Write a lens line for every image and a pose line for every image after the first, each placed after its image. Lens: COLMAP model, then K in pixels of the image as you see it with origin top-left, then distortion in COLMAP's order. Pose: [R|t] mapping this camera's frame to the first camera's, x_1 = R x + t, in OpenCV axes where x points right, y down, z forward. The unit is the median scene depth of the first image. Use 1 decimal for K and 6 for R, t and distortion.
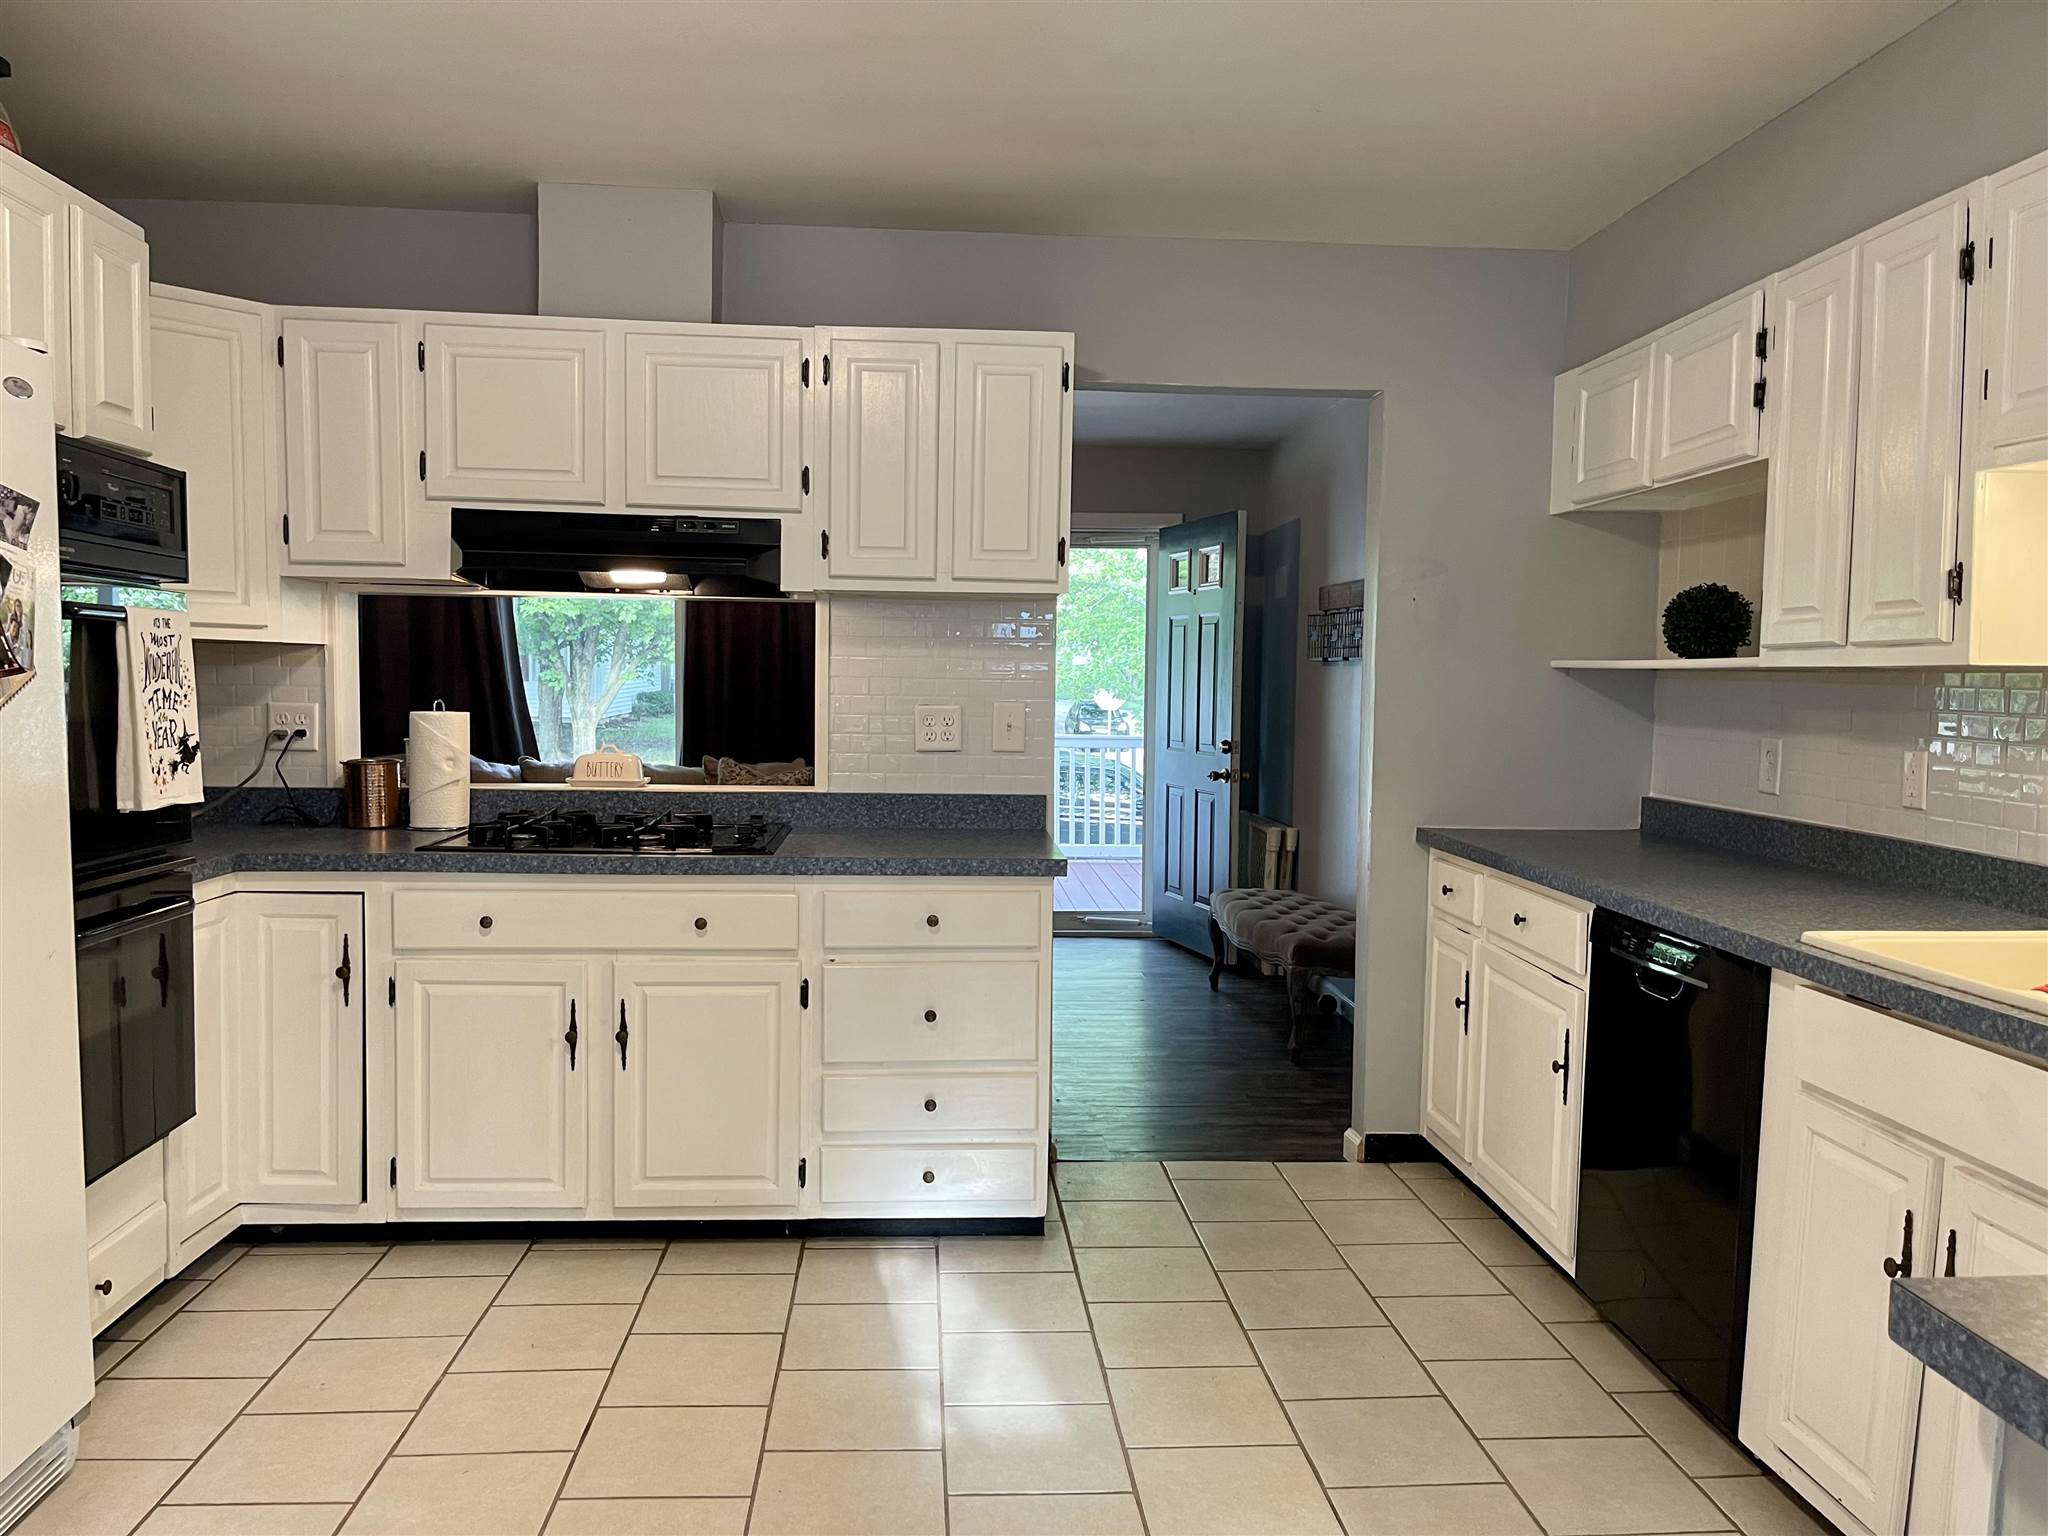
lens RADIAL K [[1546.2, 0, 1022.4], [0, 1546.2, 788.9], [0, 0, 1]] dist [0.059924, -0.085935]
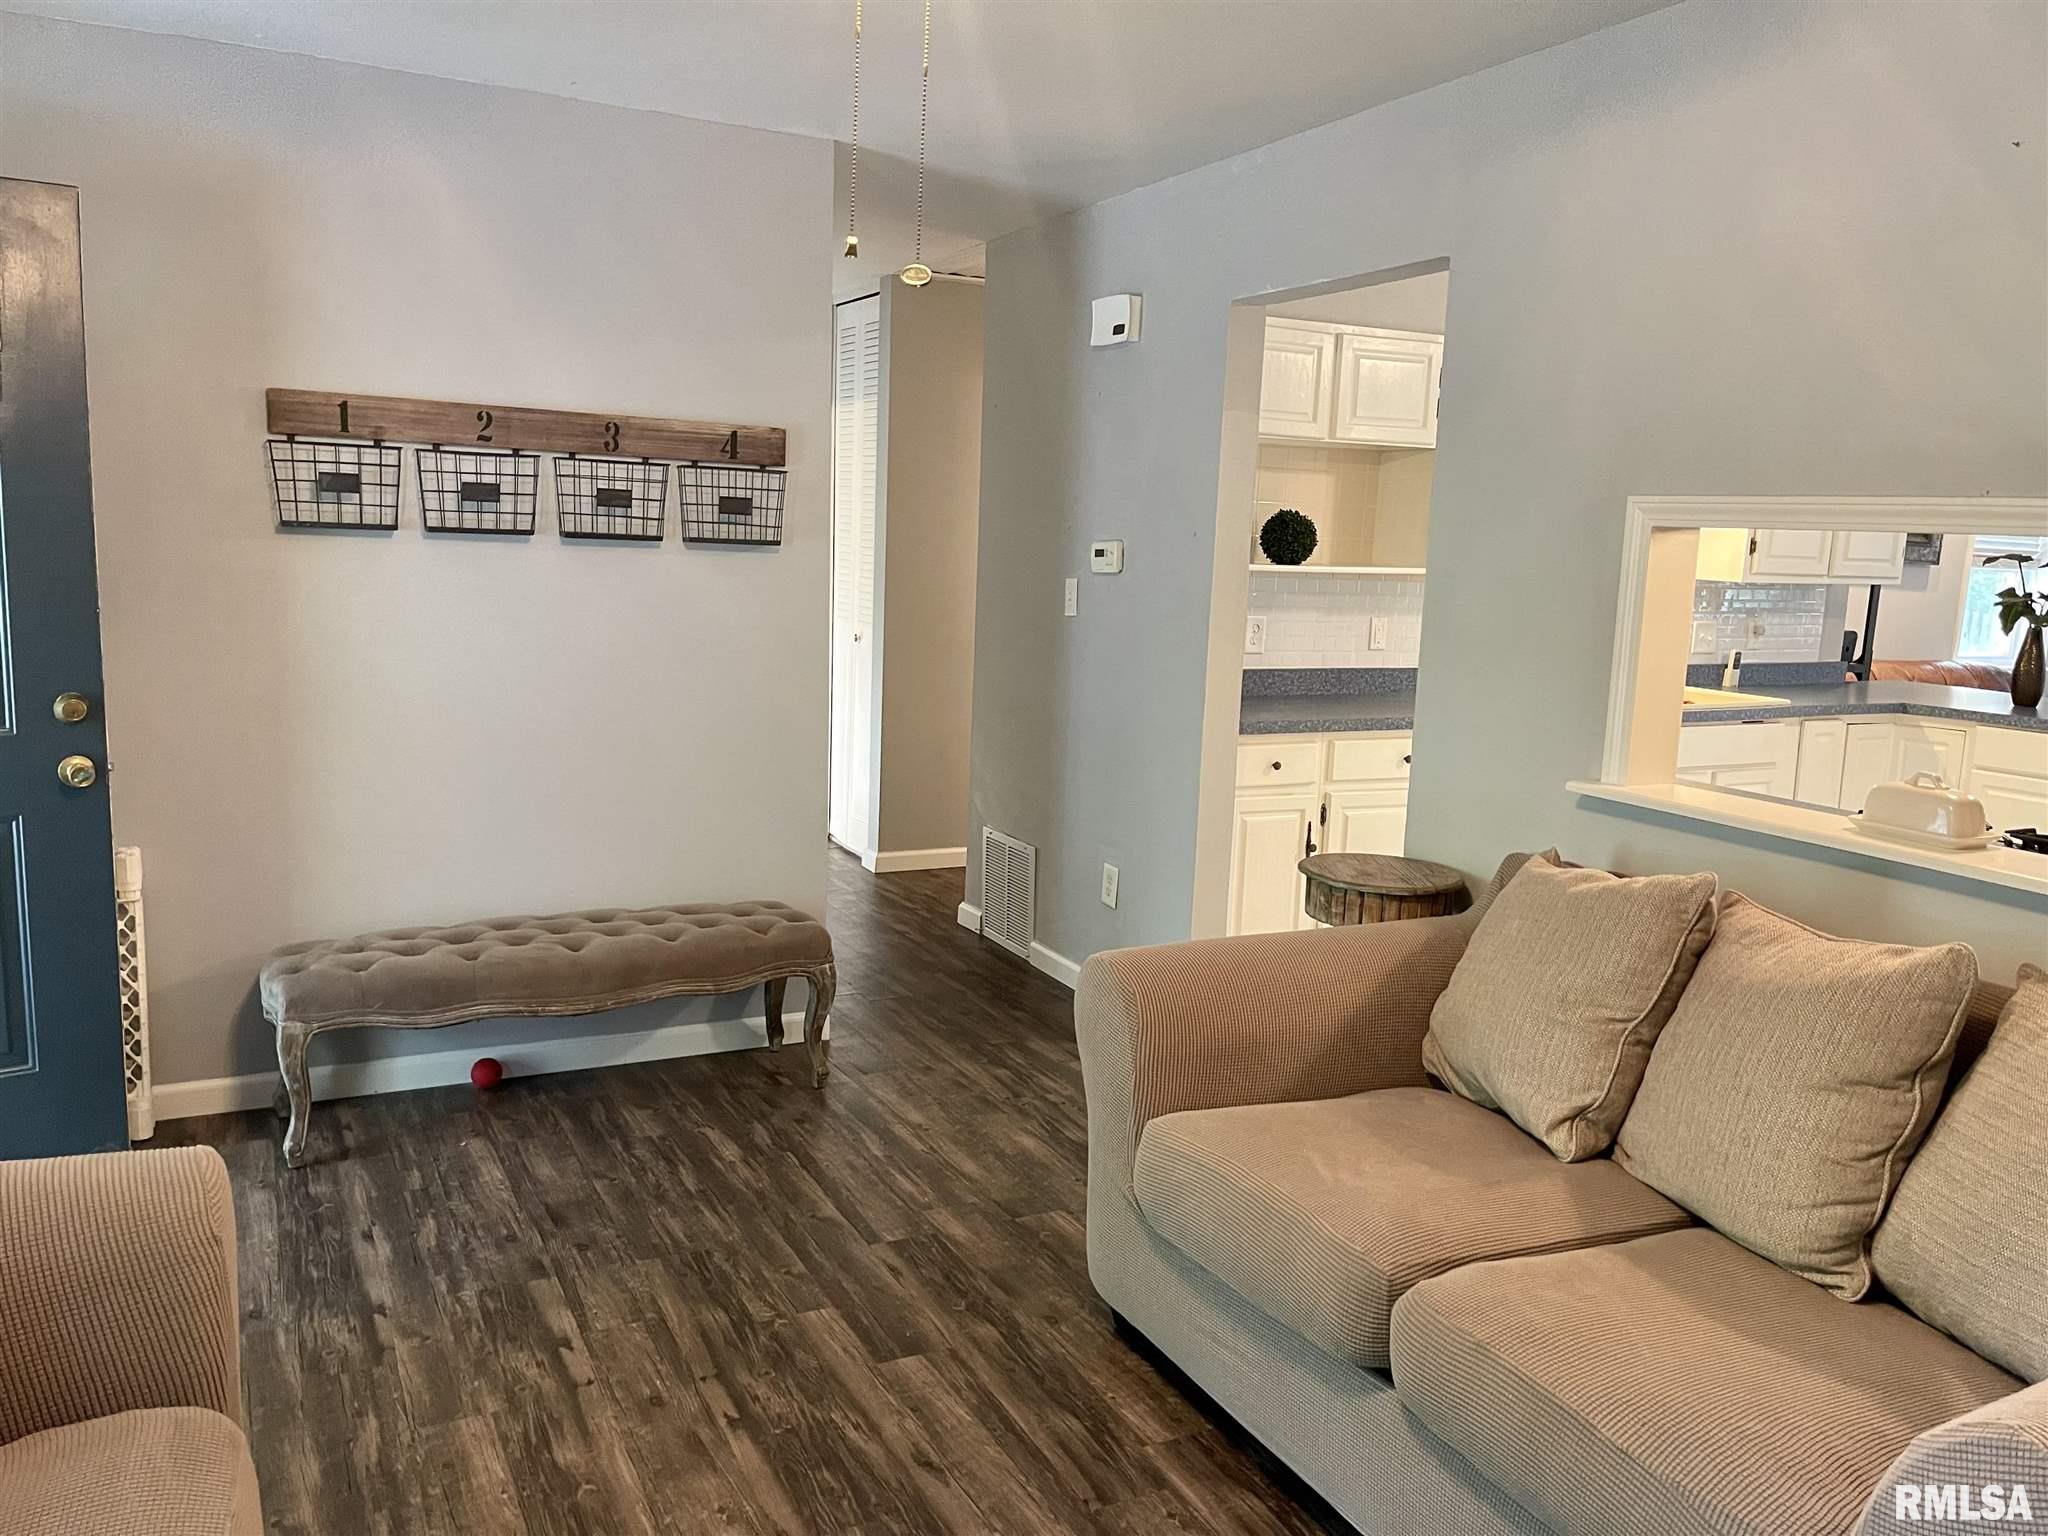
lens RADIAL K [[1546.2, 0, 1022.4], [0, 1546.2, 788.9], [0, 0, 1]] dist [0.059924, -0.085935]
pose [[-0.381188, -0.182419, 0.906322, -0.838033], [0.023995, 0.978057, 0.206950, -0.190118], [-0.924186, 0.100634, -0.368447, 1.854065]]
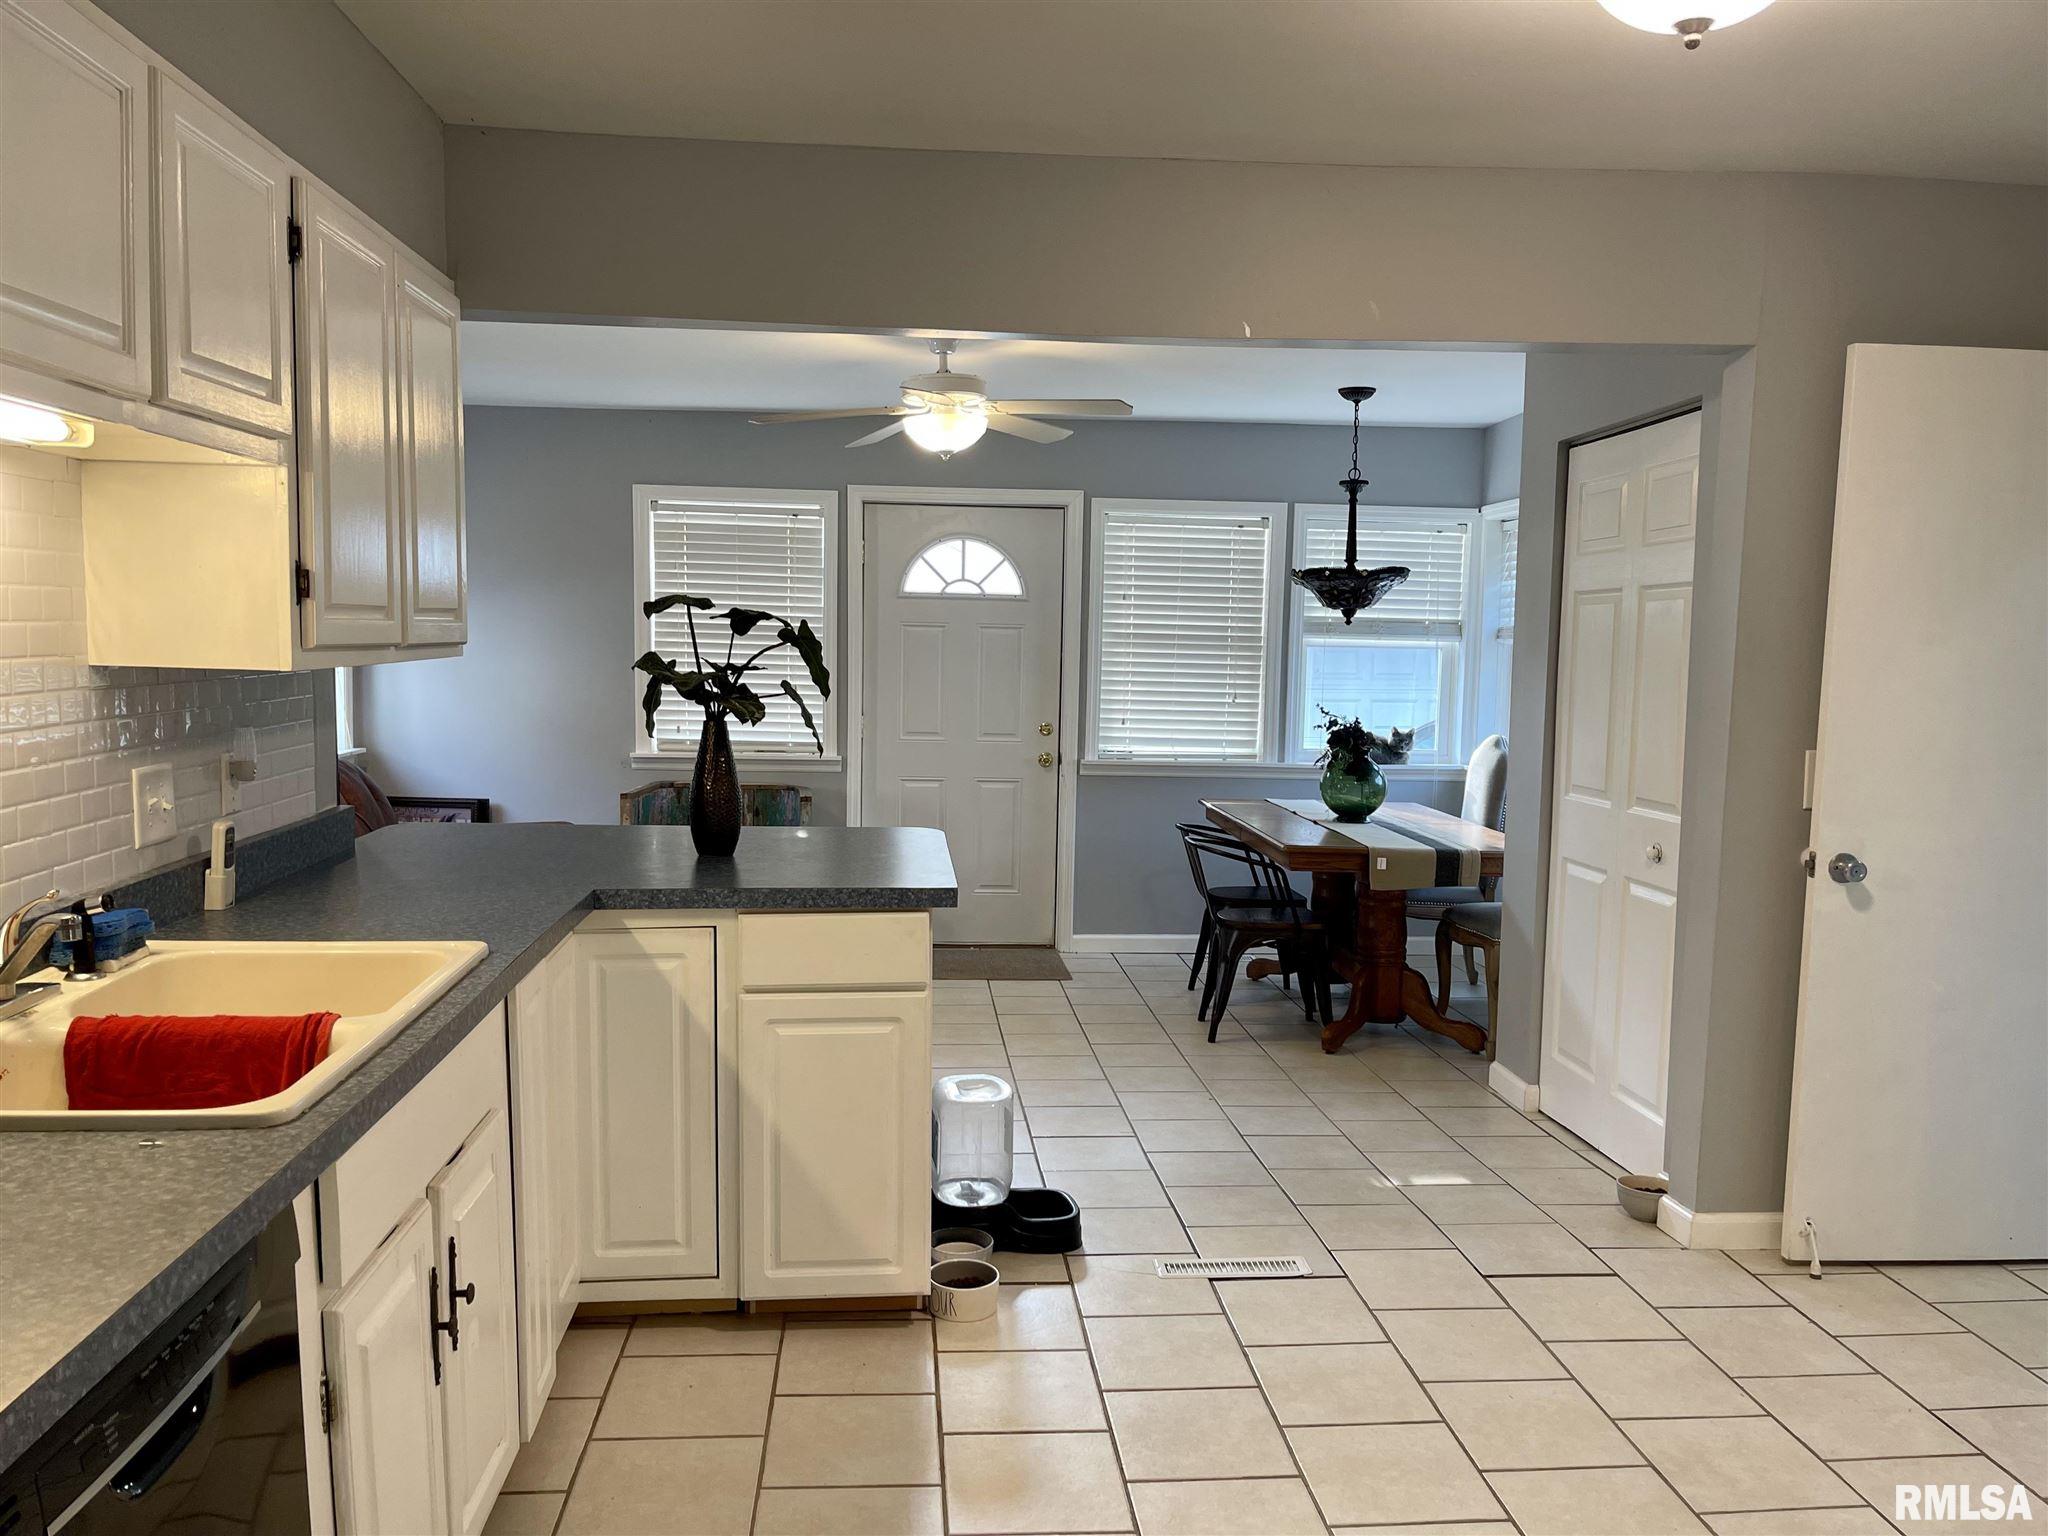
lens RADIAL K [[1546.2, 0, 1022.4], [0, 1546.2, 788.9], [0, 0, 1]] dist [0.059924, -0.085935]
pose [[-0.999422, -0.029976, -0.016017, 0.143404], [-0.032323, 0.983974, 0.175358, -0.119370], [0.010504, 0.175774, -0.984374, 1.168989]]
